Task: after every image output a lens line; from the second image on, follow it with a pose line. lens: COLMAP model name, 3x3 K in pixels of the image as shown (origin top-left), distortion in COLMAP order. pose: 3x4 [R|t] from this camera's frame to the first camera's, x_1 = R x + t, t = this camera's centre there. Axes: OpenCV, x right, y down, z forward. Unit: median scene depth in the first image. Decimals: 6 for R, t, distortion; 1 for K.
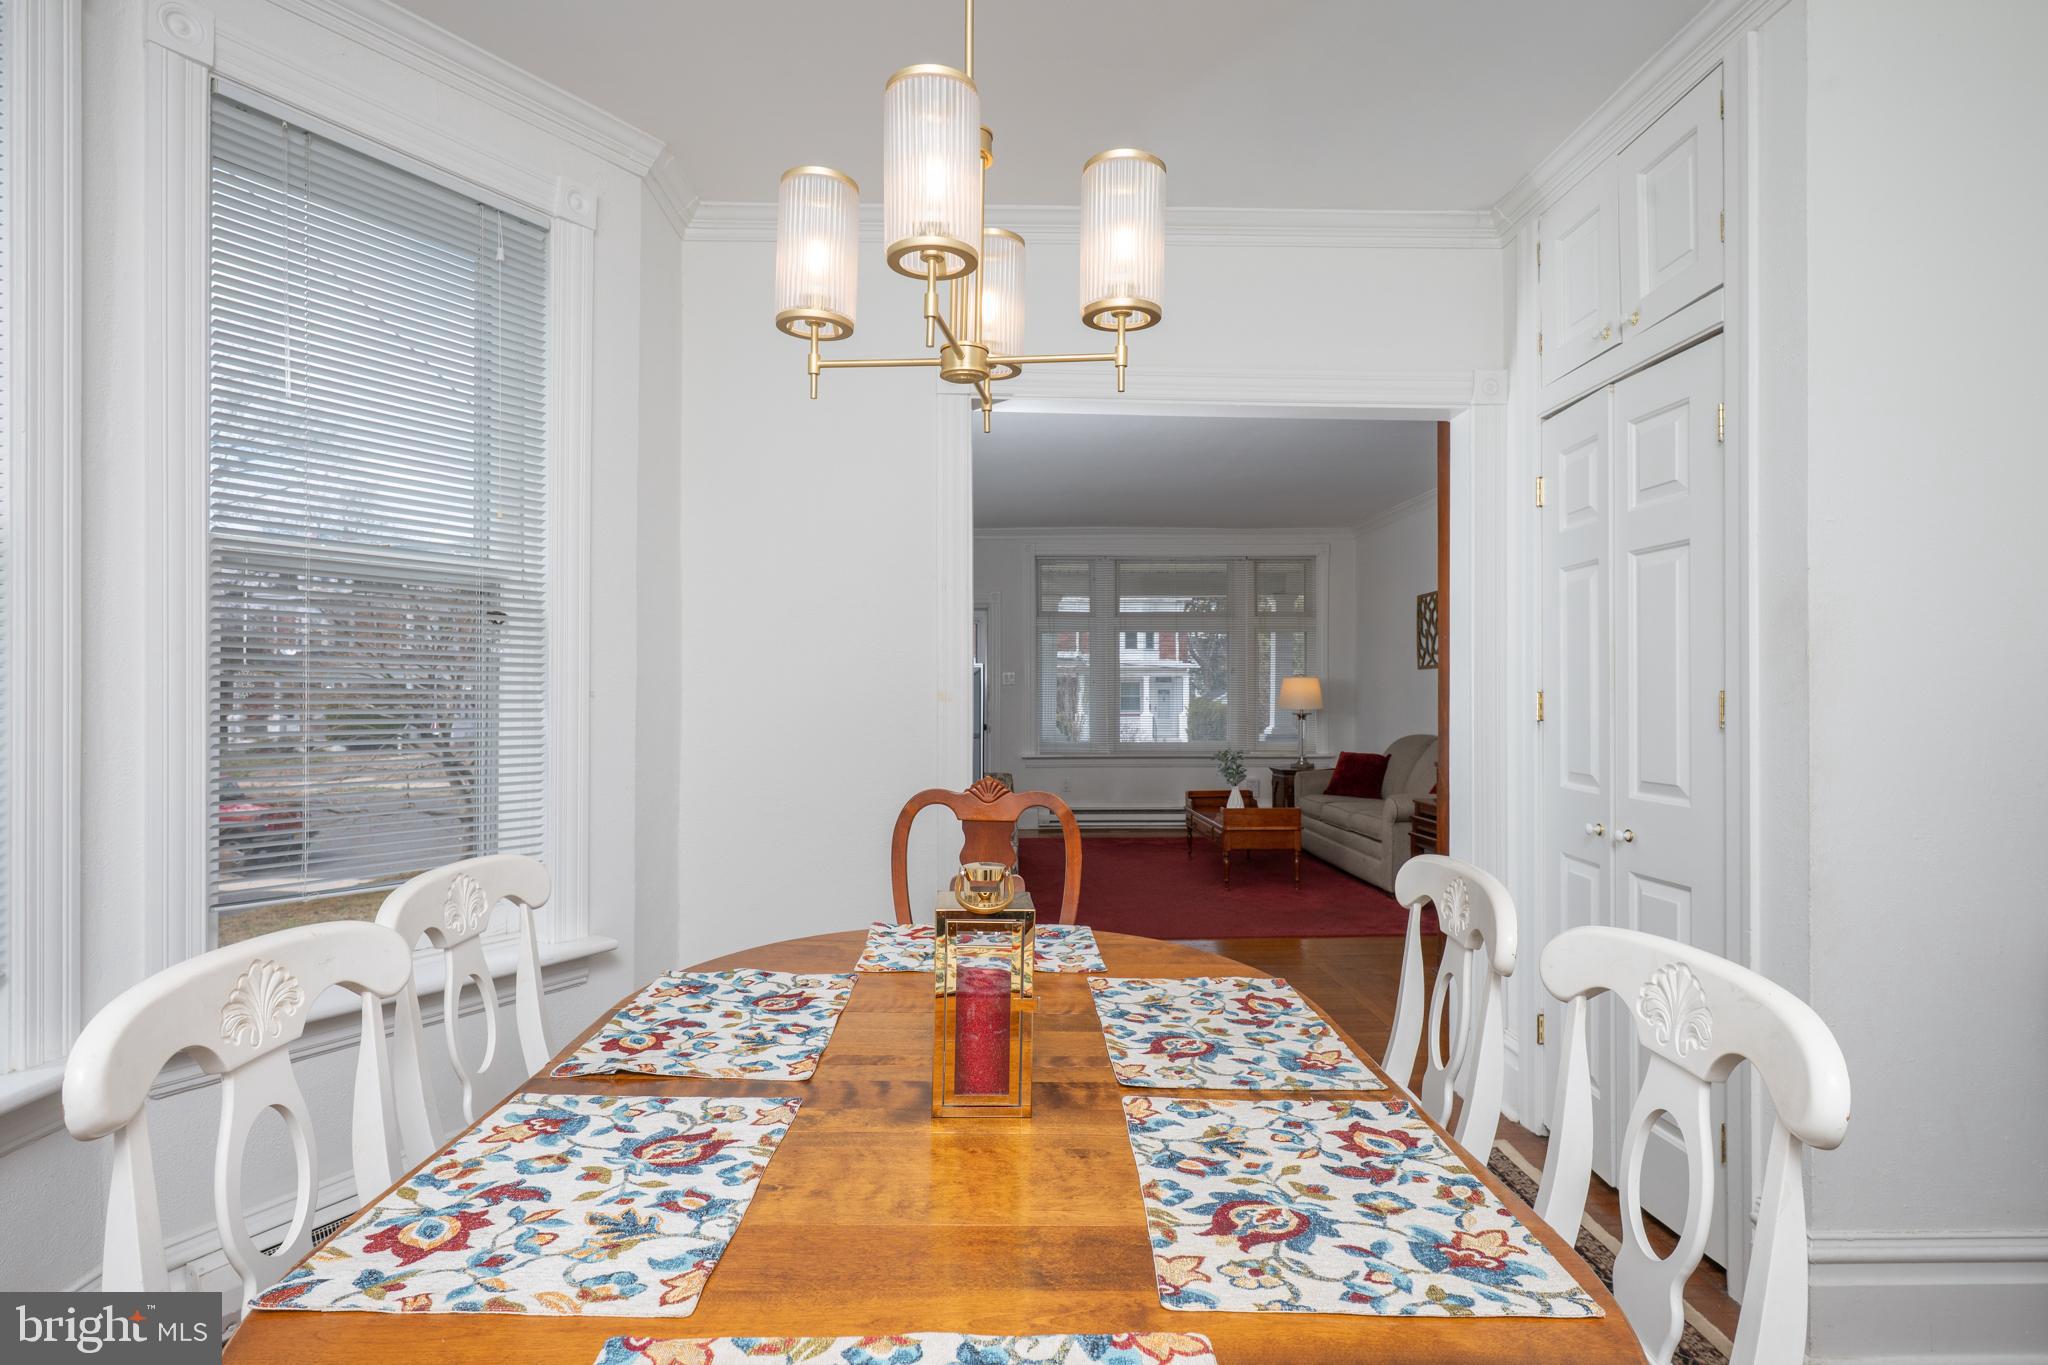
lens RADIAL K [[1068.5, 0, 1016.0], [0, 1068.5, 685.3], [0, 0, 1]] dist [0.002110, 0.000488]
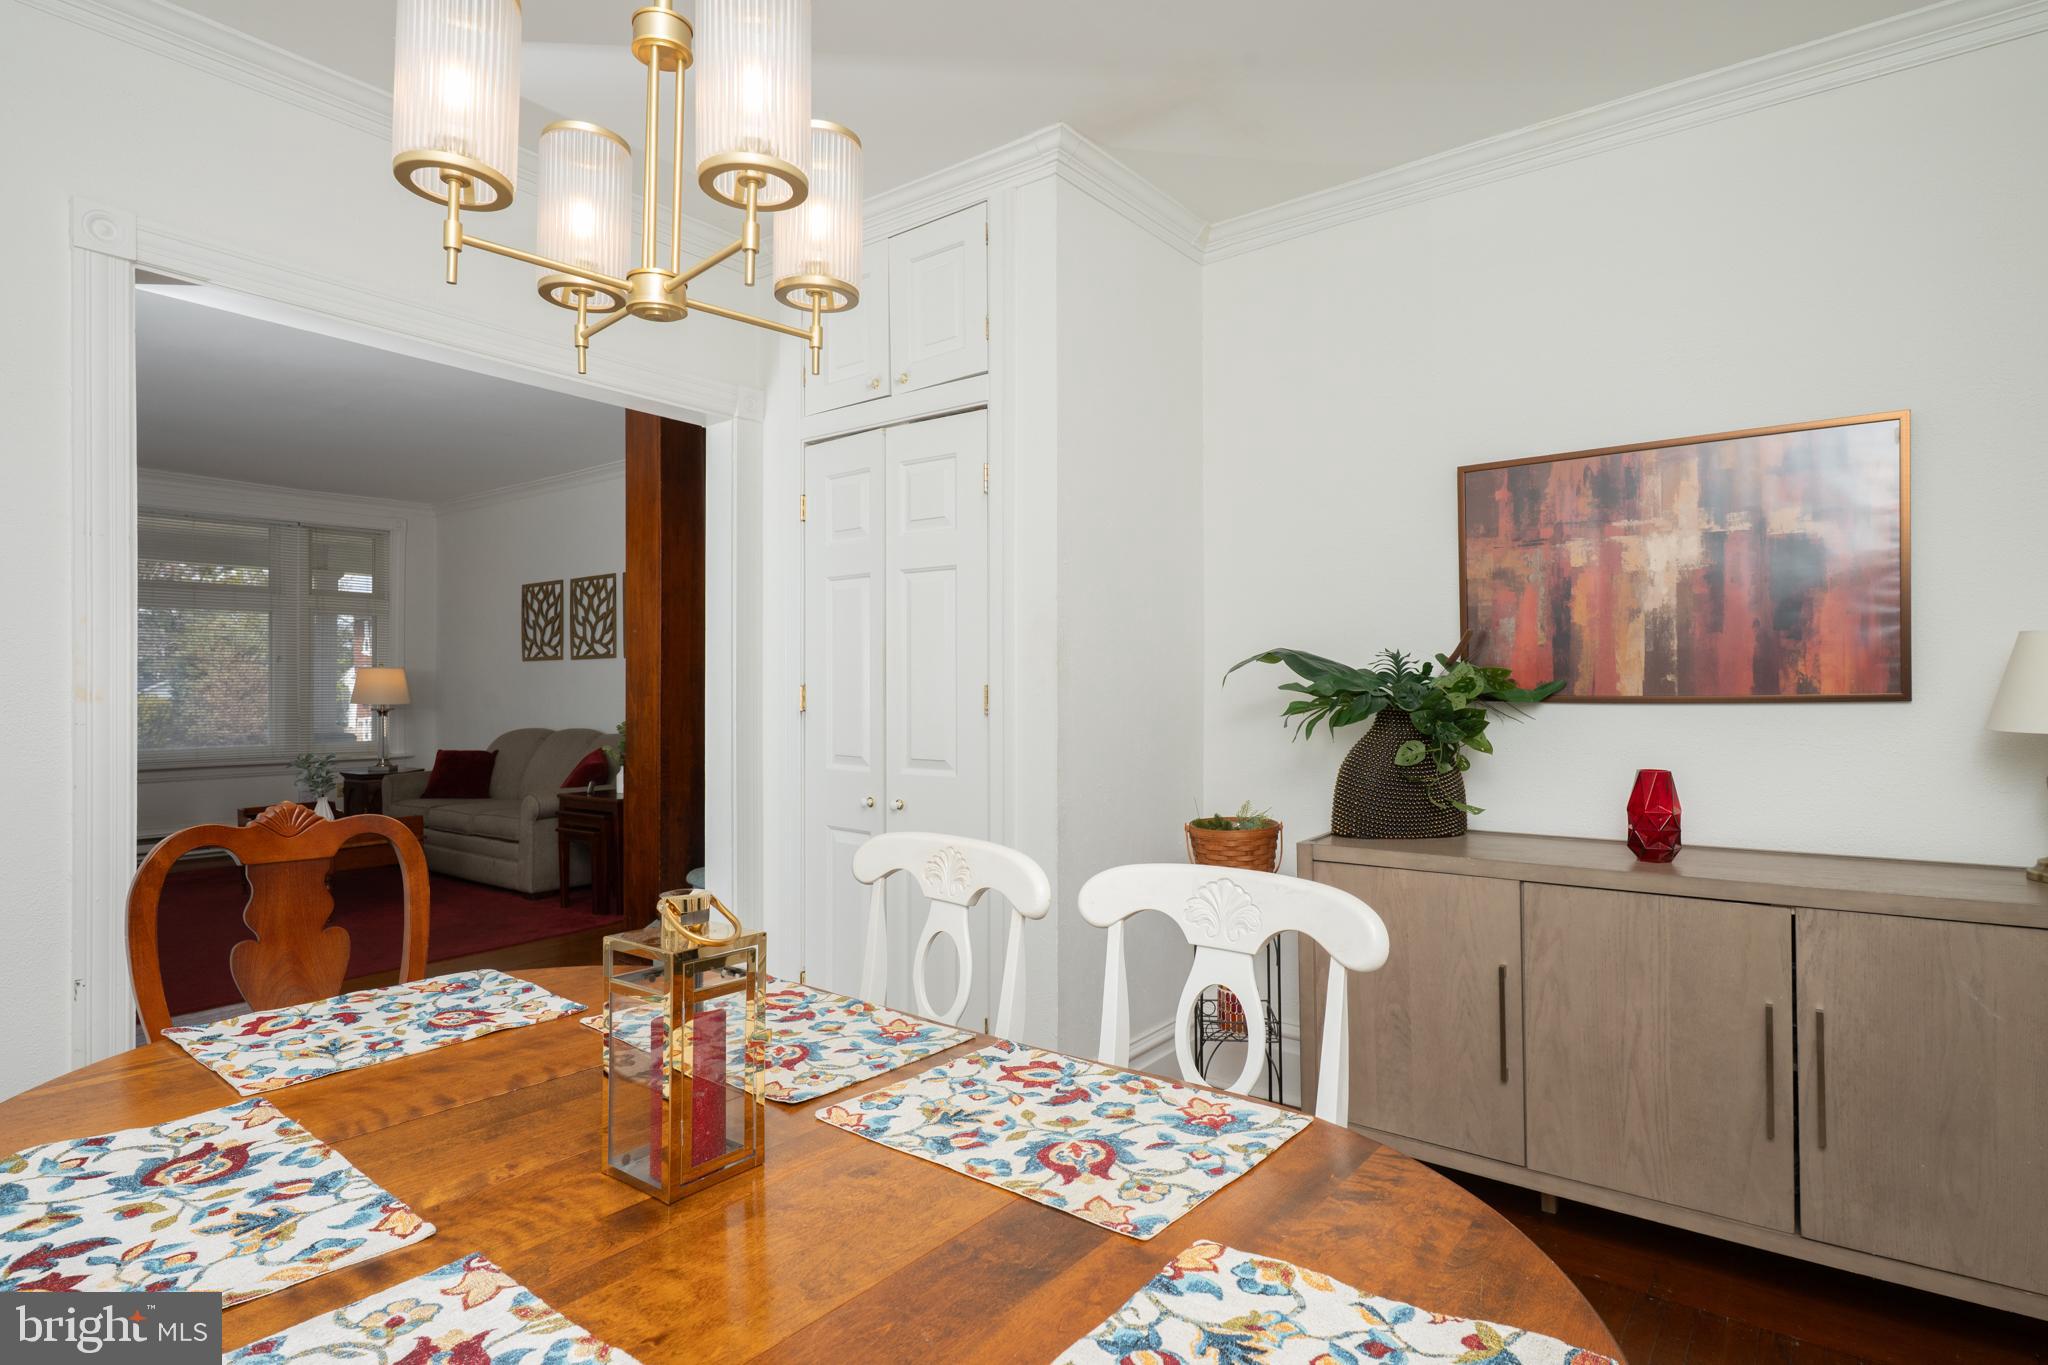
lens RADIAL K [[1059.1, 0, 1024.0], [0, 1059.1, 682.5], [0, 0, 1]] dist [-0.001581, 0.000965]
pose [[0.626137, 0.000346, 0.779713, -0.438717], [-0.004515, 0.999985, 0.003182, -0.003100], [-0.779700, -0.005513, 0.626129, 0.221711]]
